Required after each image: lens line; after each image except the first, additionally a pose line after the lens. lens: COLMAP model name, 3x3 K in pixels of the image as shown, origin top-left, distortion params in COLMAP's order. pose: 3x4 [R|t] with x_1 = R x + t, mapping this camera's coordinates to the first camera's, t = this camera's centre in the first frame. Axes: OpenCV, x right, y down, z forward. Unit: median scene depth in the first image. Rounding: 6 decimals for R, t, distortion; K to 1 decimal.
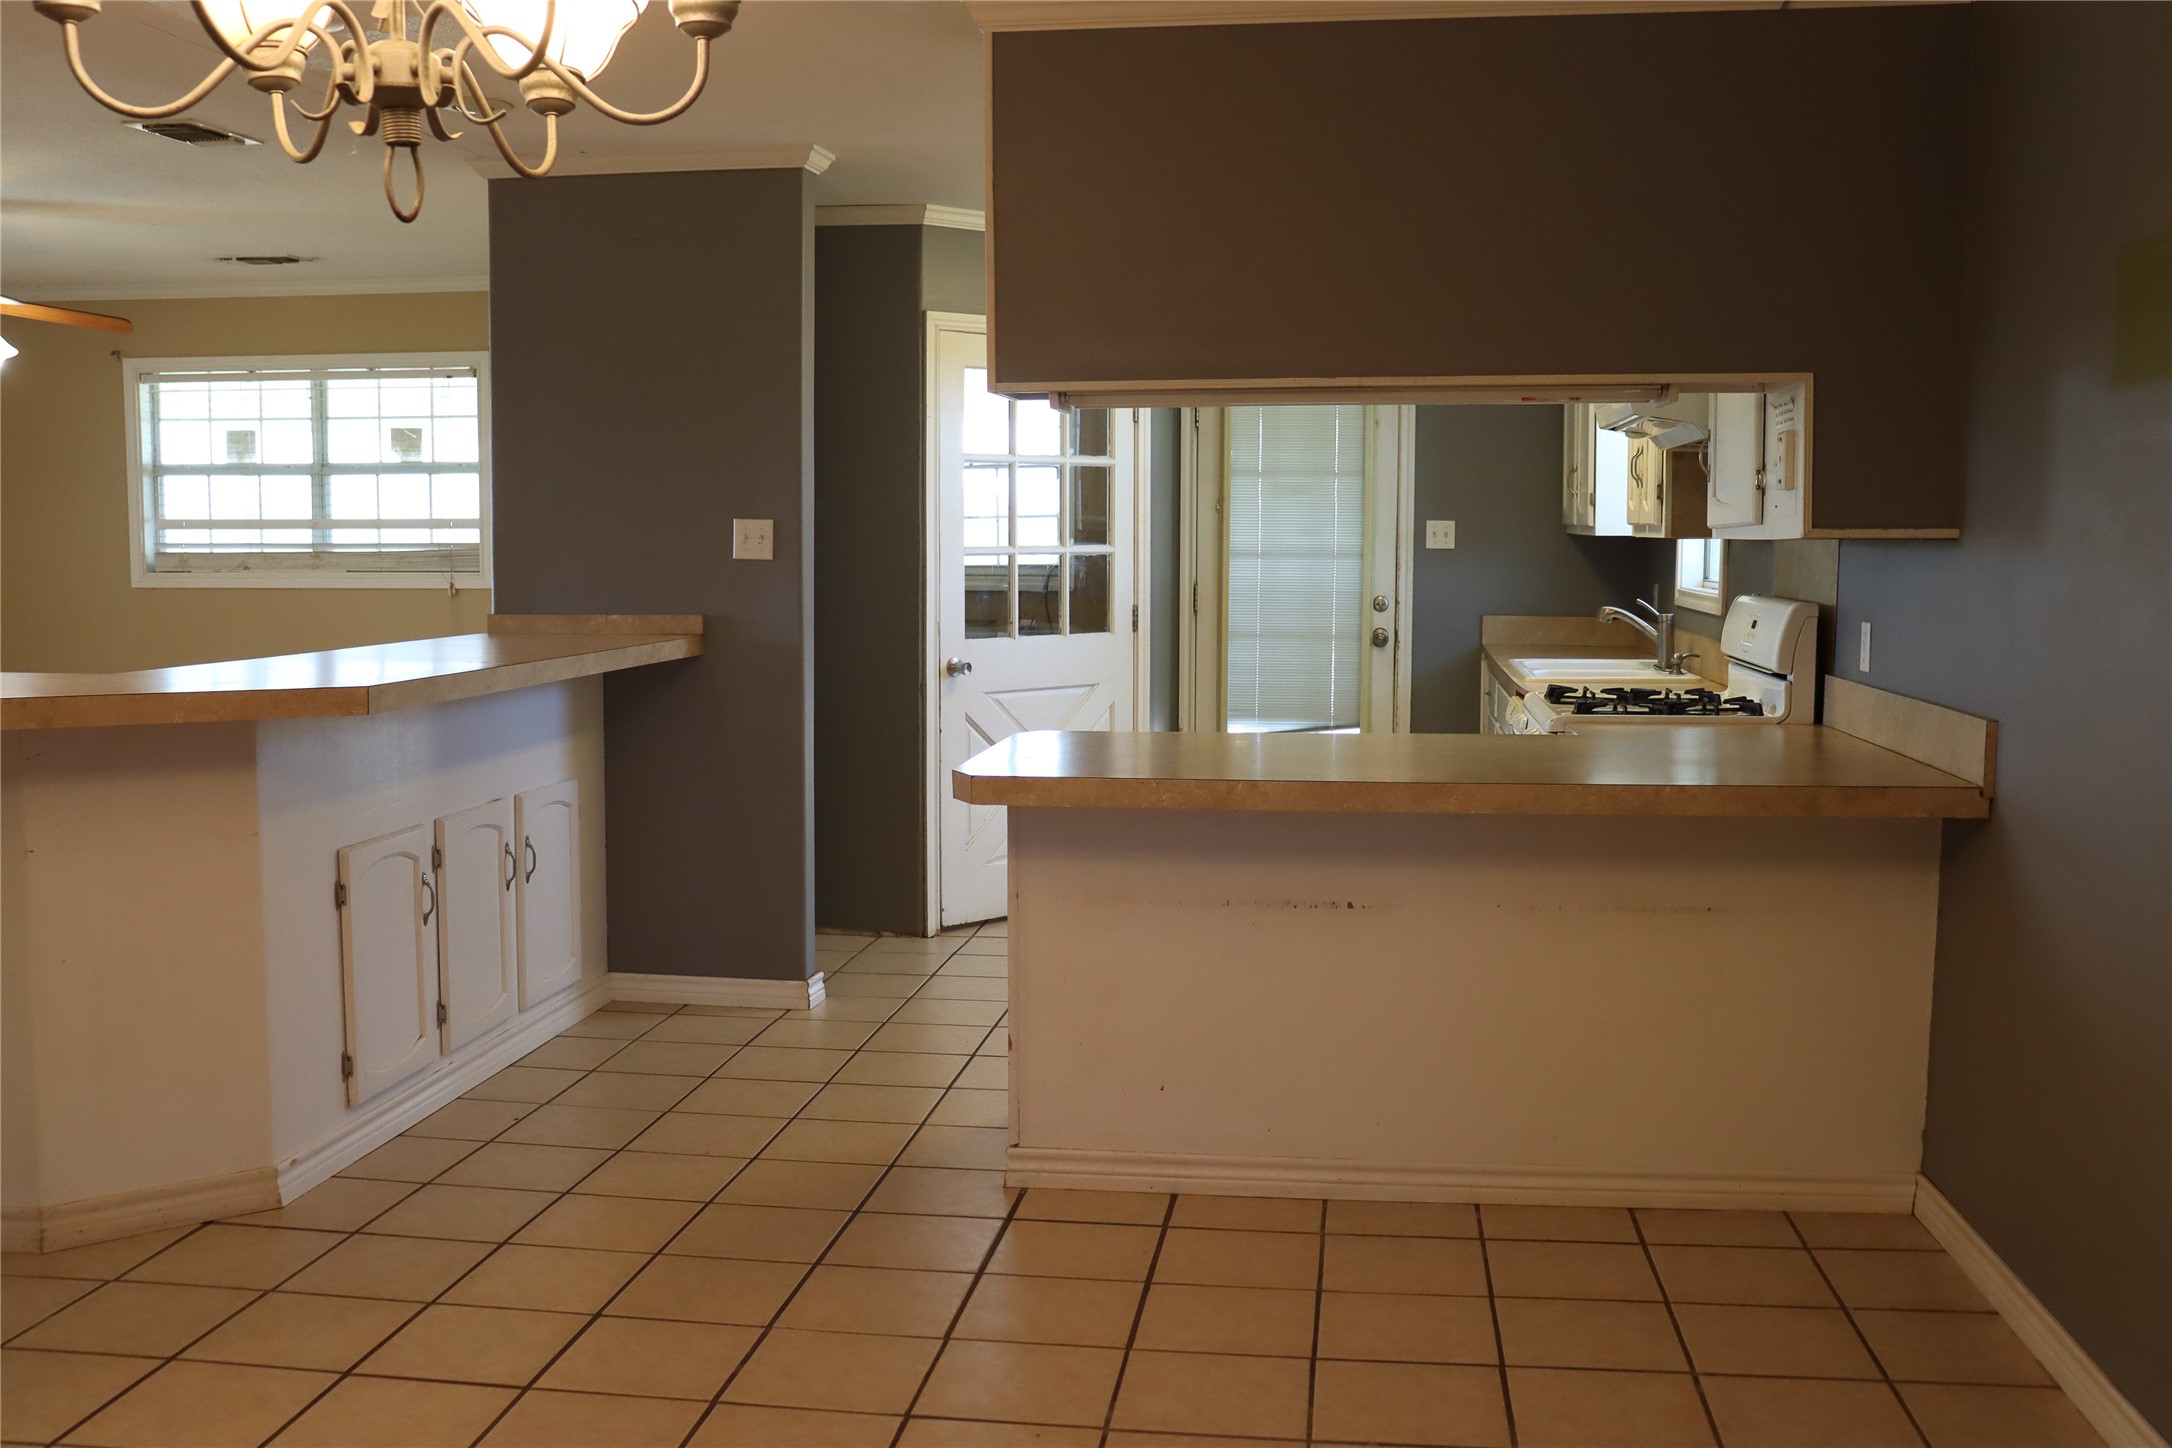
lens RADIAL K [[2193.7, 0, 1086.0], [0, 2193.7, 724.0], [0, 0, 1]] dist [-0.006011, -0.009430]
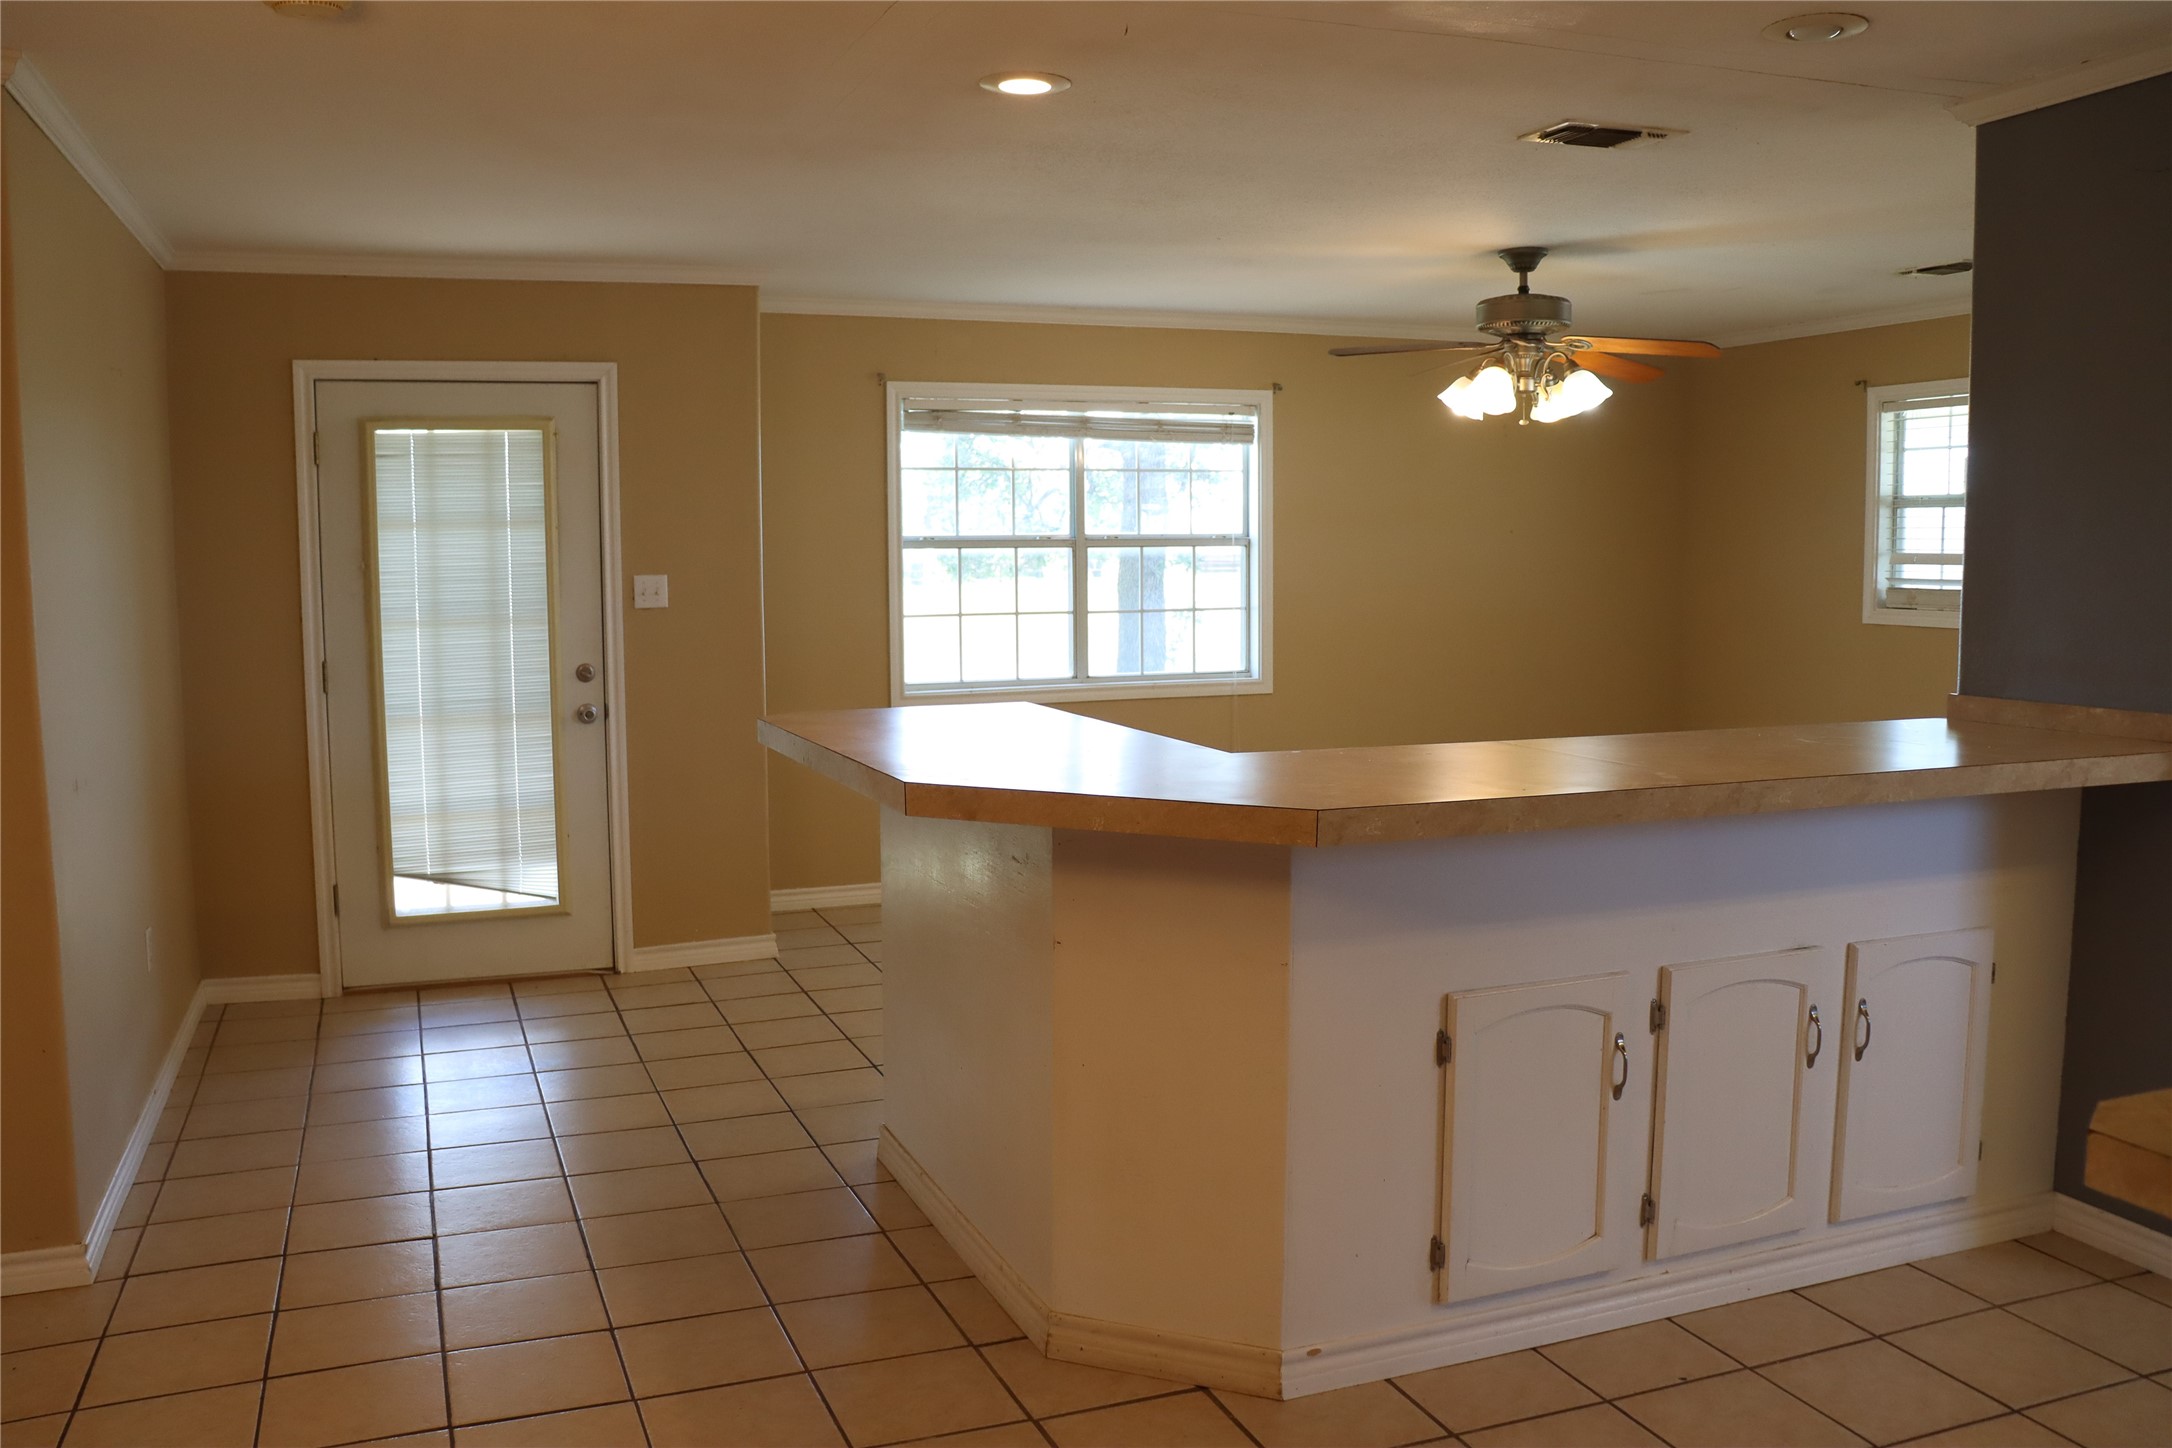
lens RADIAL K [[1837.2, 0, 1086.0], [0, 1837.2, 724.0], [0, 0, 1]] dist [-0.121235, 0.010131]
pose [[0.478070, 0.089231, -0.873777, 0.099545], [-0.074176, 0.995374, 0.061064, -0.041678], [0.875184, 0.035621, 0.482478, 0.323605]]
